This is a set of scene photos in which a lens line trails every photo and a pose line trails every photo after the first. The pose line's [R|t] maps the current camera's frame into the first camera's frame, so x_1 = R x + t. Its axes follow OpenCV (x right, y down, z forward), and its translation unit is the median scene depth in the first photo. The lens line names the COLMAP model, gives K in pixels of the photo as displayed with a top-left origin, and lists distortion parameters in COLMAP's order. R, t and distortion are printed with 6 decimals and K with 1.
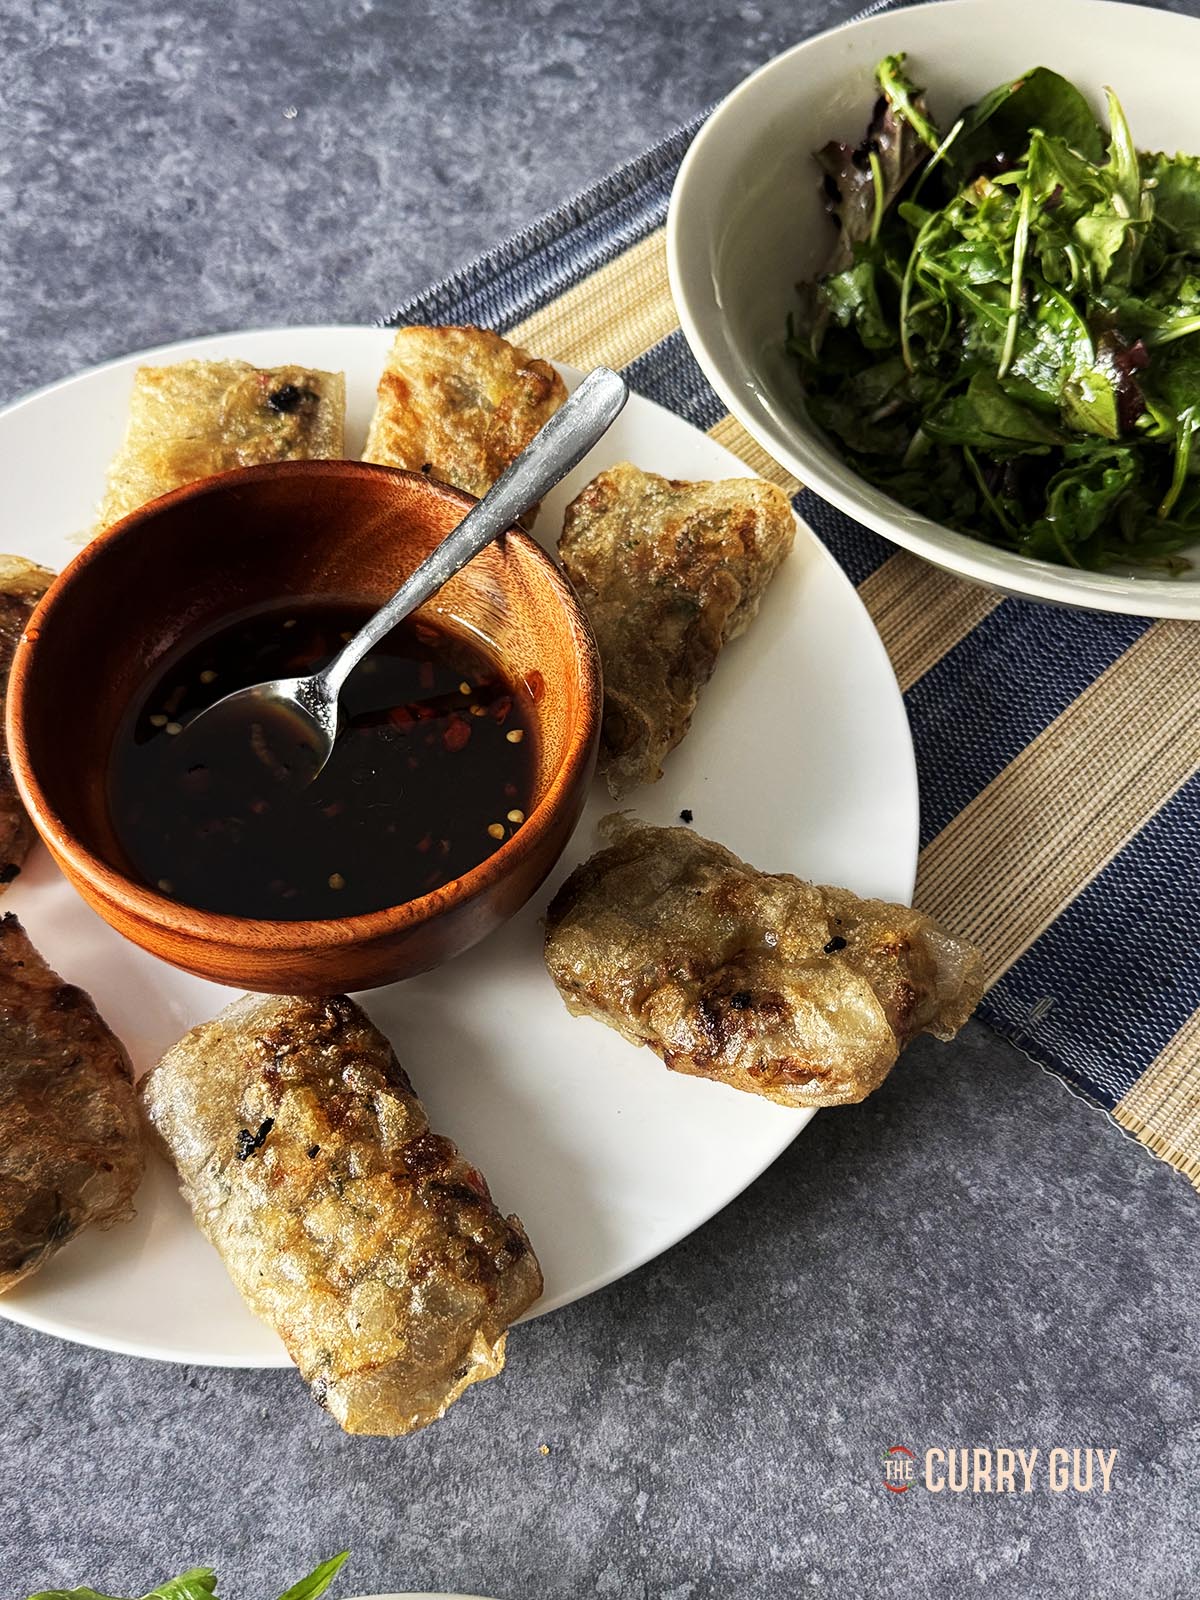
lens RADIAL K [[1673.7, 0, 600.0], [0, 1673.7, 800.0], [0, 0, 1]] dist [0.105307, -0.336399]
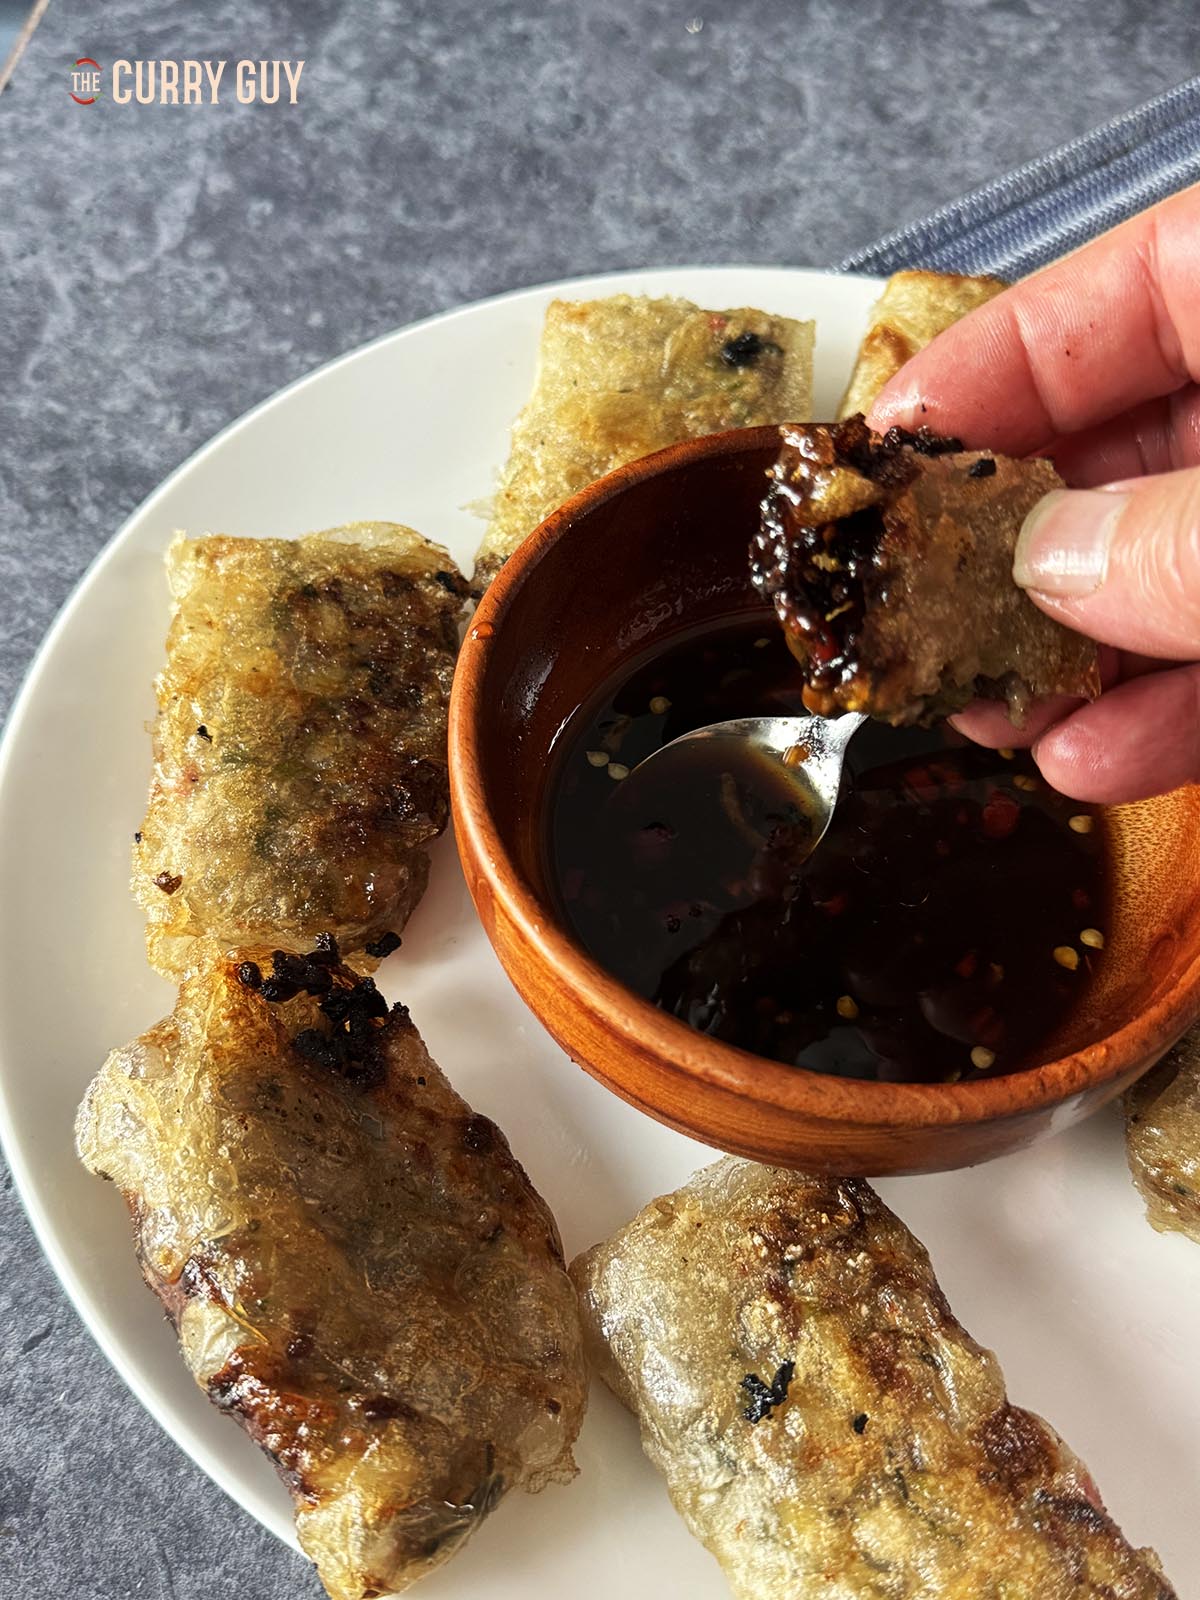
lens RADIAL K [[1673.7, 0, 600.0], [0, 1673.7, 800.0], [0, 0, 1]] dist [0.105307, -0.336399]
pose [[0.994129, 0.094645, -0.052432, -0.241062], [-0.095670, 0.995261, -0.017401, -0.016750], [0.050537, 0.022316, 0.998473, 0.287728]]
